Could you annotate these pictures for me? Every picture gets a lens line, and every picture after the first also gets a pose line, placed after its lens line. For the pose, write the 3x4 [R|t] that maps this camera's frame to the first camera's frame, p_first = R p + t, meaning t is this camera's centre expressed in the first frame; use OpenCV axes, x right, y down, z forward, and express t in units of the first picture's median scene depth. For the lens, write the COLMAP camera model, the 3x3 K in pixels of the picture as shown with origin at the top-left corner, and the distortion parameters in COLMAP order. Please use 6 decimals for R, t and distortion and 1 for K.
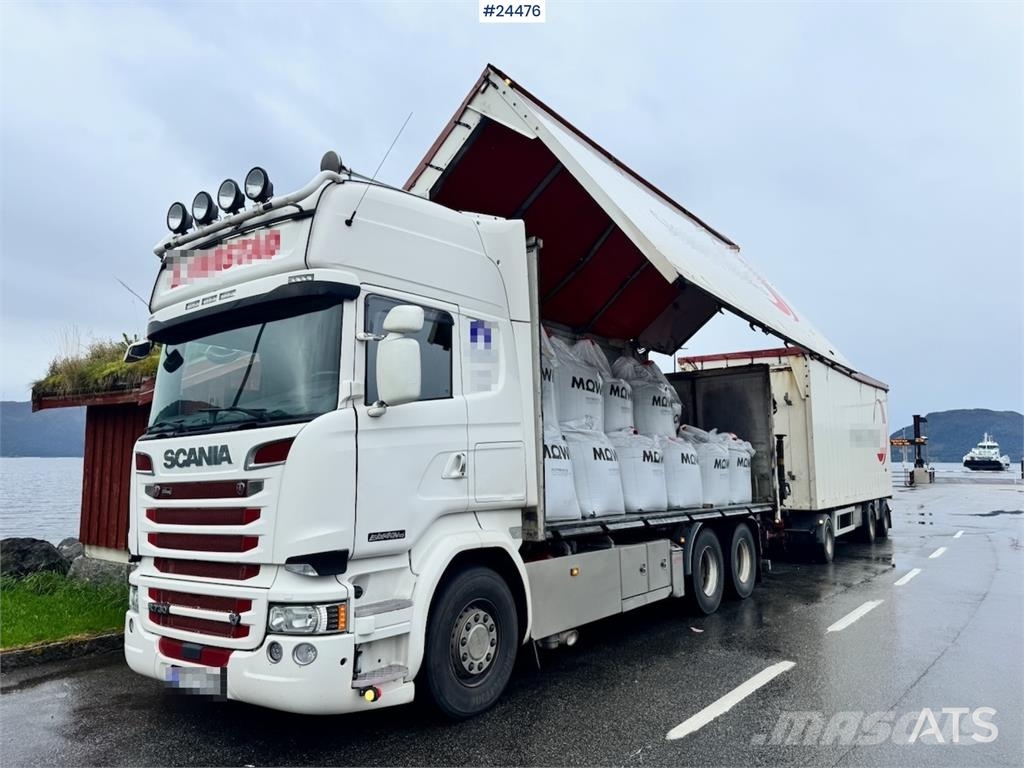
lens RADIAL K [[709.6, 0, 512.0], [0, 709.6, 384.0], [0, 0, 1]] dist [0.098879, -0.138072]
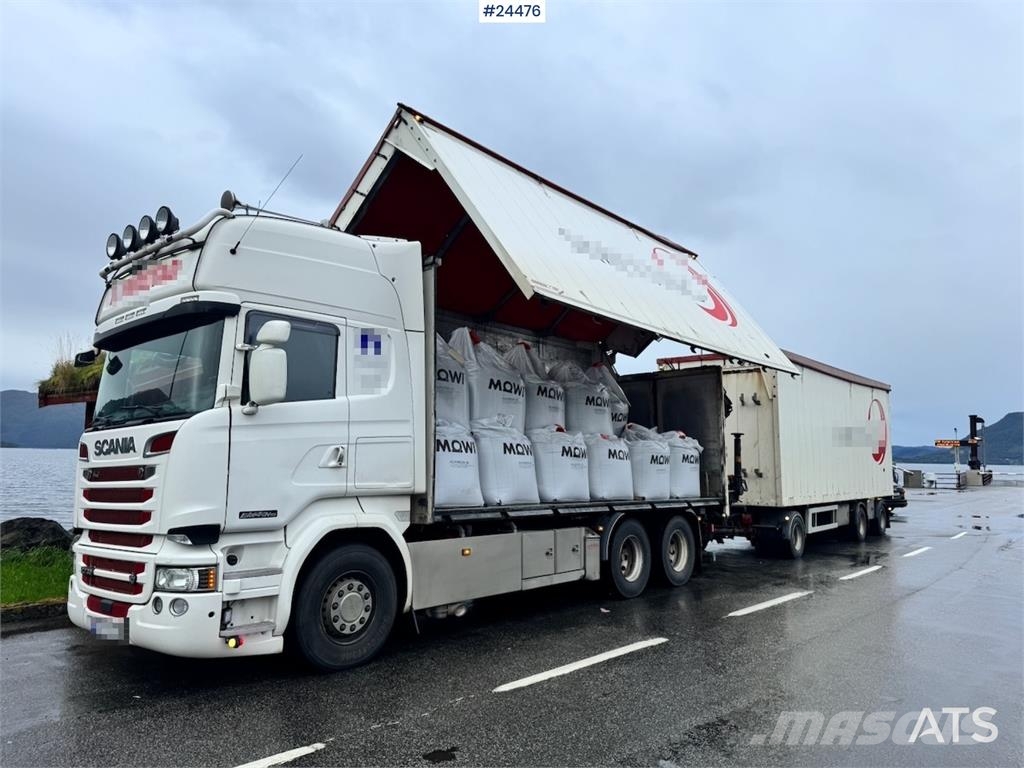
lens RADIAL K [[709.3, 0, 511.1], [0, 709.3, 380.7], [0, 0, 1]] dist [0.089641, -0.116864]
pose [[0.996792, 0.003232, -0.079975, 0.298793], [-0.003286, 0.999994, -0.000539, -0.009819], [0.079973, 0.000800, 0.996797, -0.142832]]
